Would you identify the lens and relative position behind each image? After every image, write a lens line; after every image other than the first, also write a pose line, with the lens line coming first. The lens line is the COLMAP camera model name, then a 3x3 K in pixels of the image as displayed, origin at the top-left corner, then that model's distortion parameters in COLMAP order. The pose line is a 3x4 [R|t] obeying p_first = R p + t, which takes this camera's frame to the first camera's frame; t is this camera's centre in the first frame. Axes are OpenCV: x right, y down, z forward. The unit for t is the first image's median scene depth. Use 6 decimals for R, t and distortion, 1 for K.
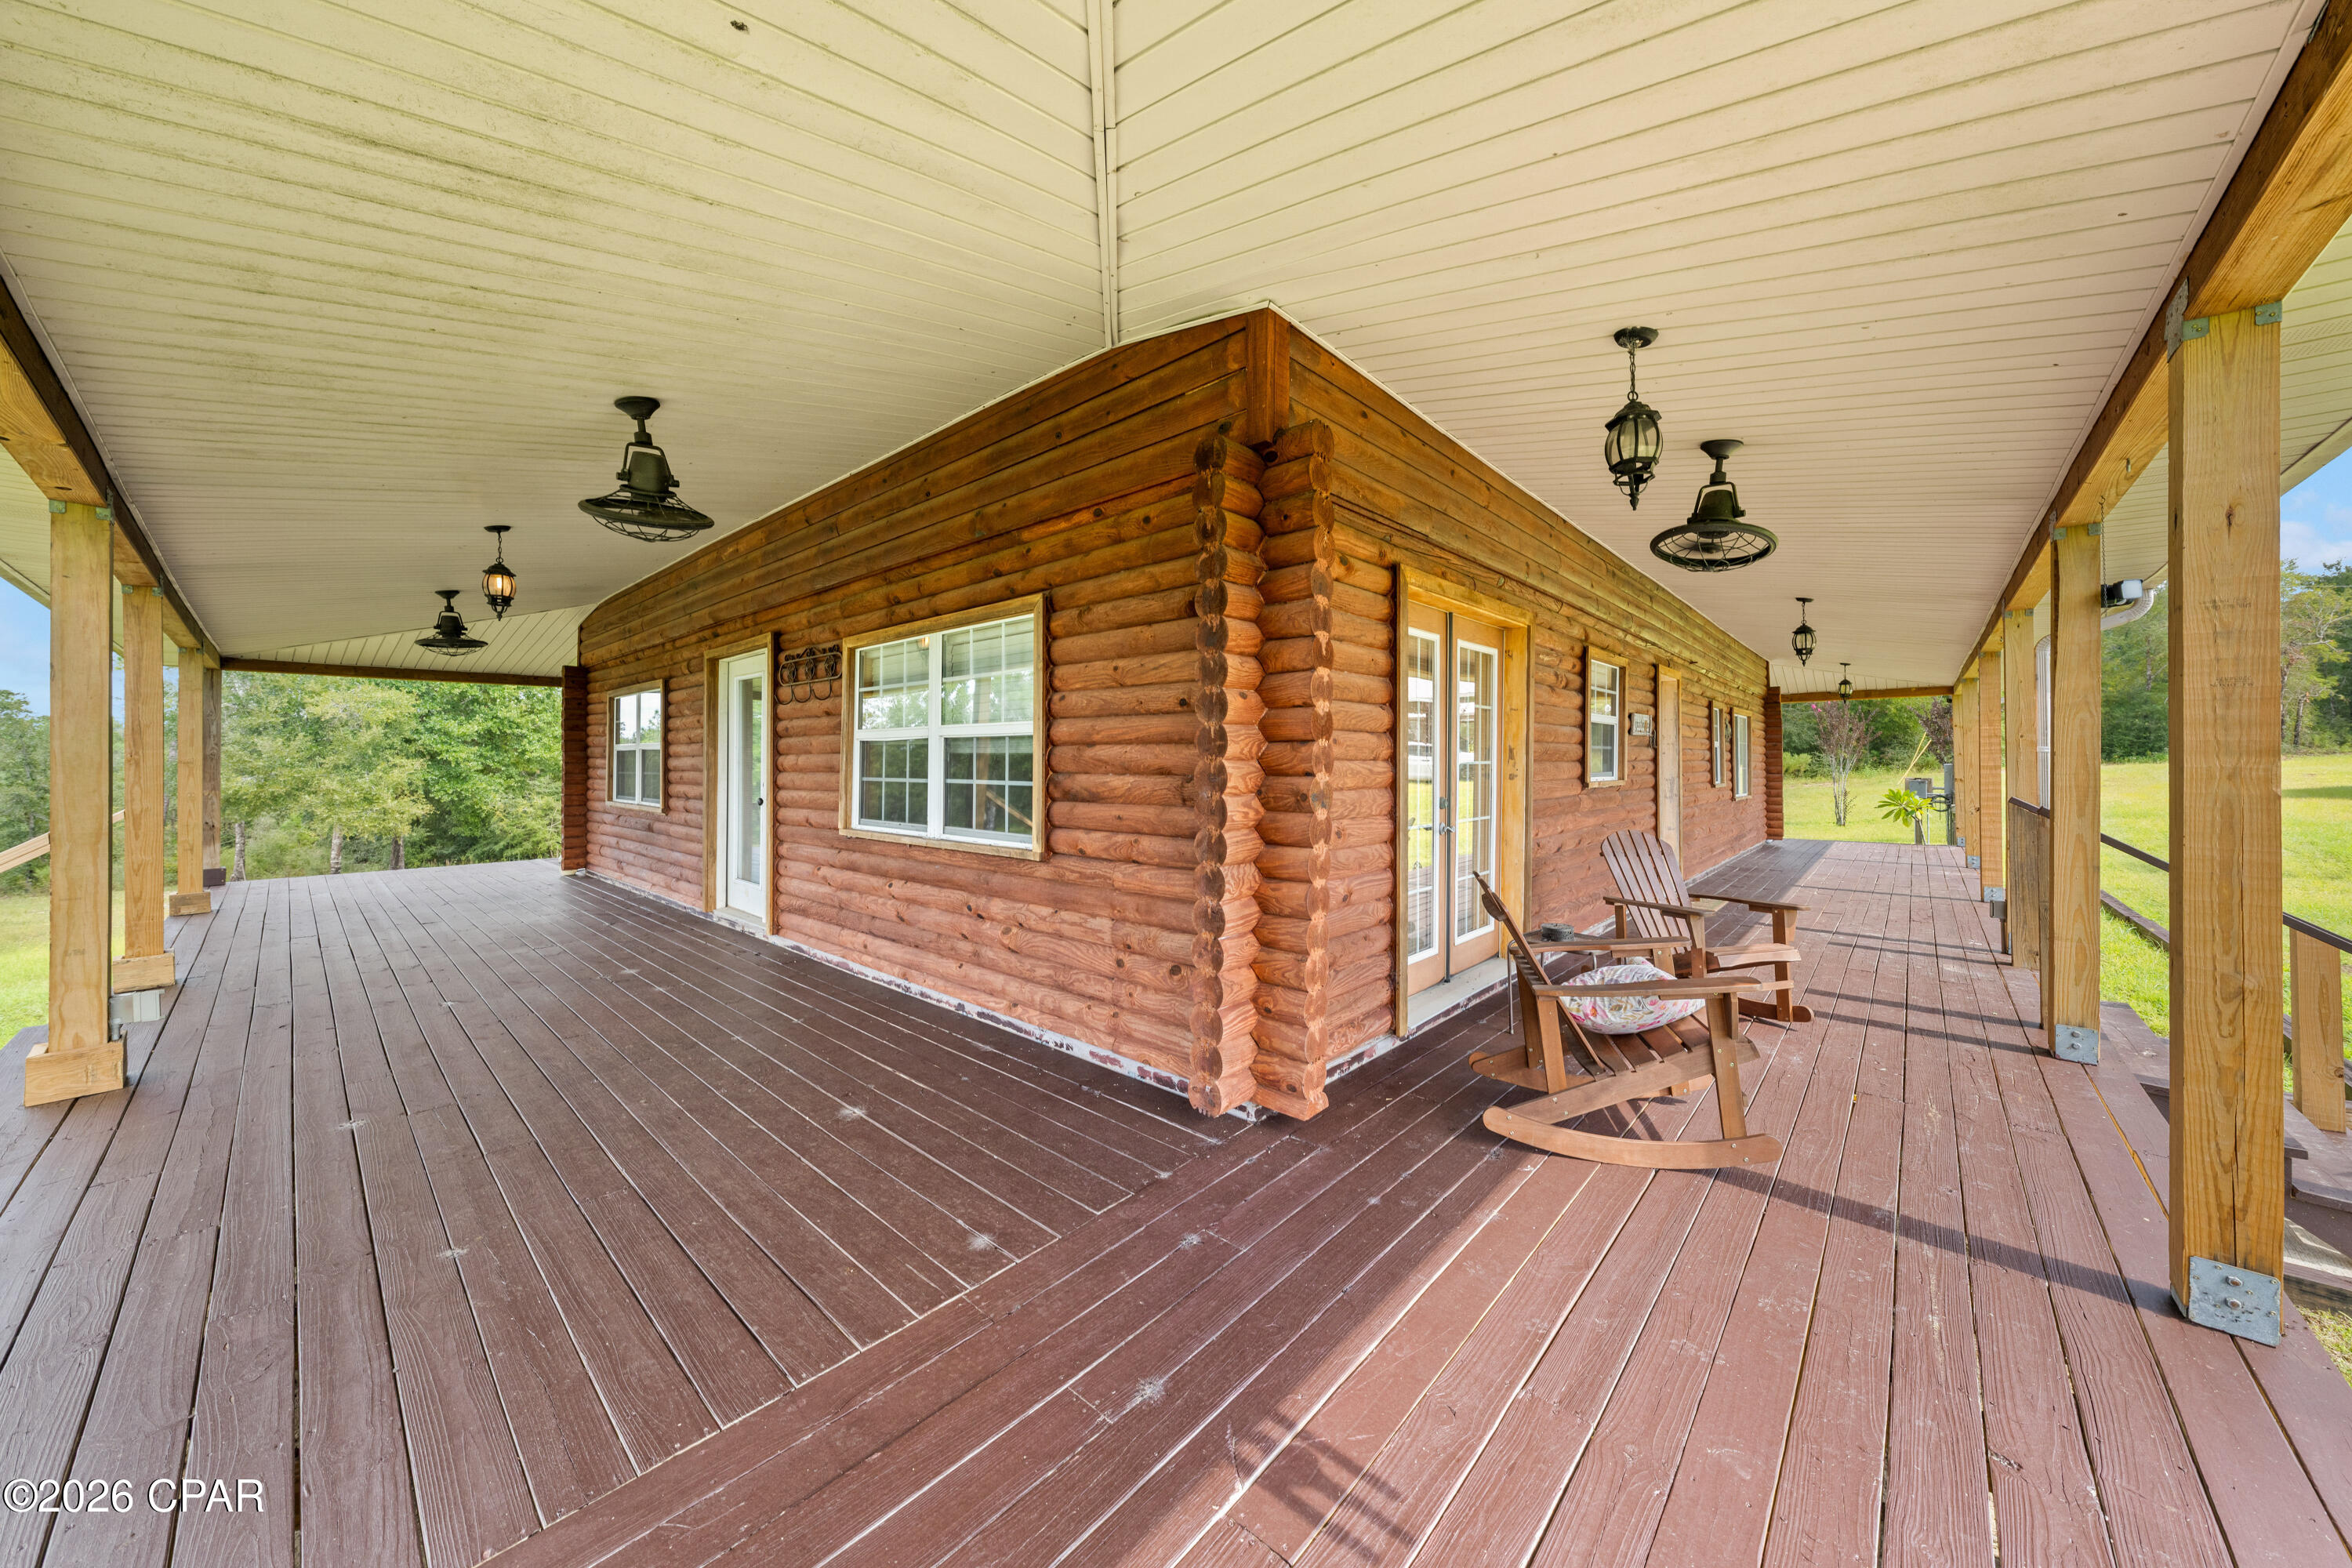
lens RADIAL K [[805.8, 0, 1168.5], [0, 805.8, 759.0], [0, 0, 1]] dist [-0.001203, -0.000084]
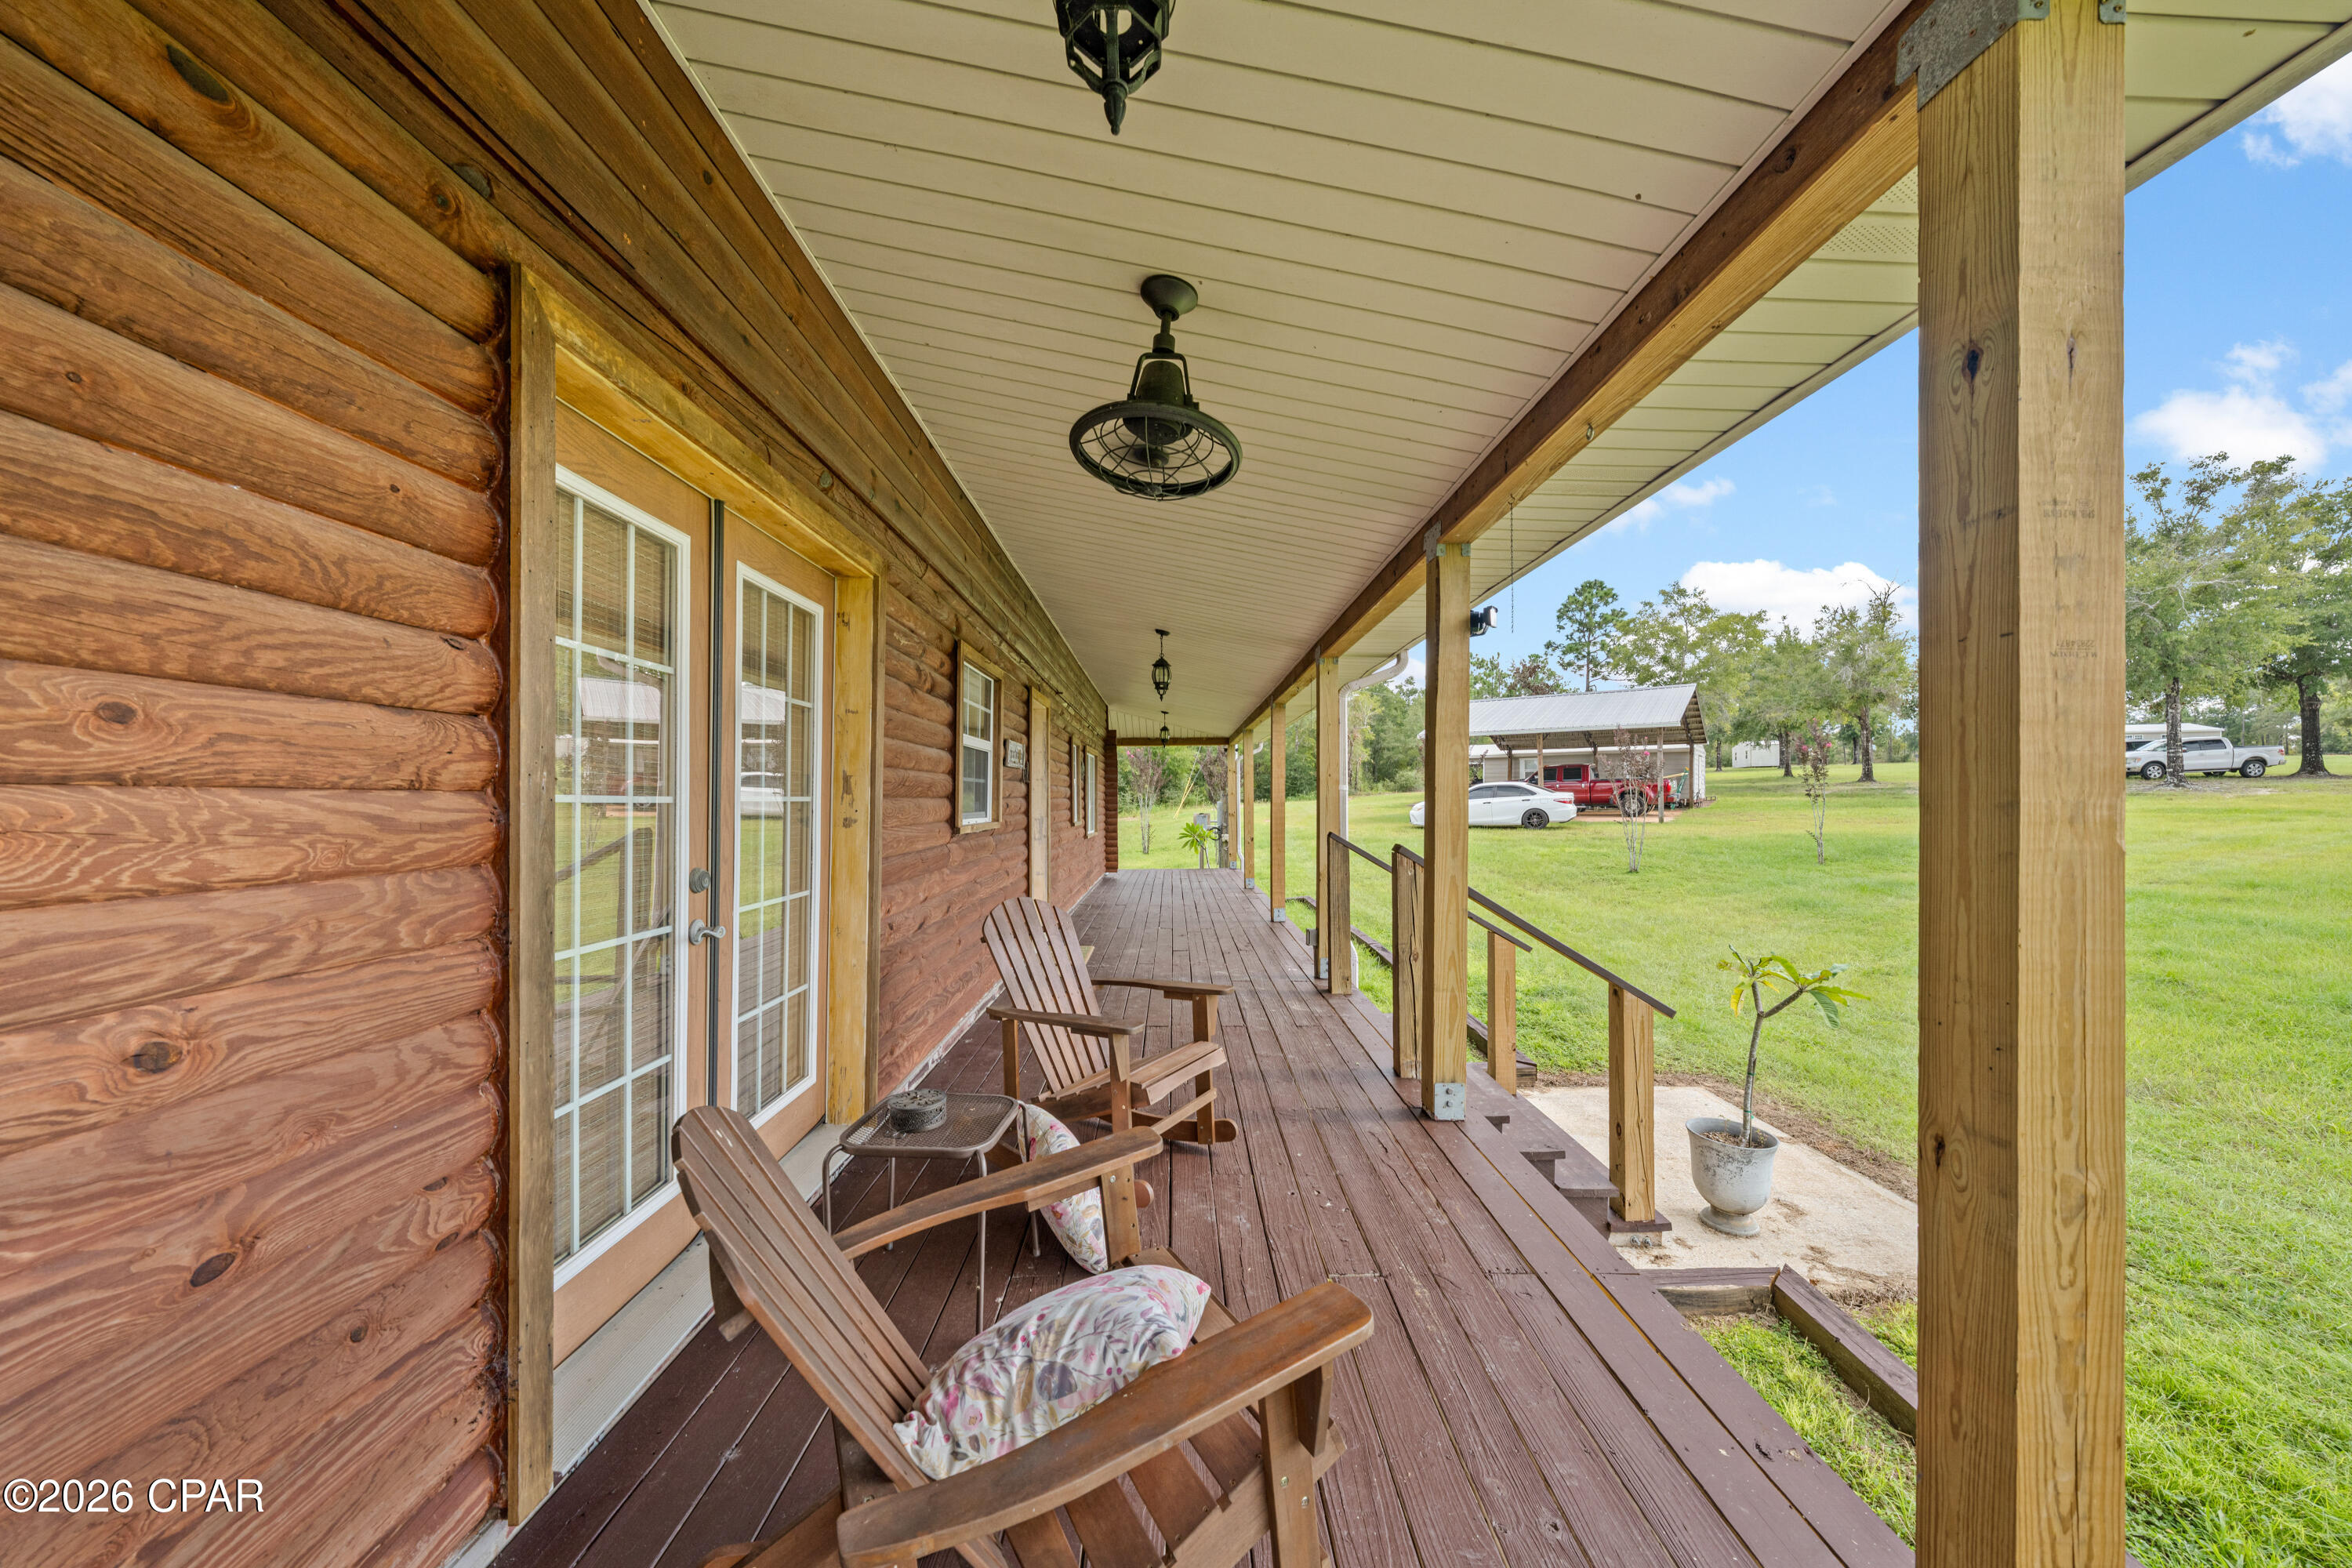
lens RADIAL K [[885.7, 0, 1224.1], [0, 885.7, 792.1], [0, 0, 1]] dist [-0.002701, -0.000153]
pose [[0.710248, 0.006059, 0.703925, 0.134379], [-0.002174, 0.999977, -0.006414, 0.002555], [-0.703948, 0.003025, 0.710245, 0.277781]]
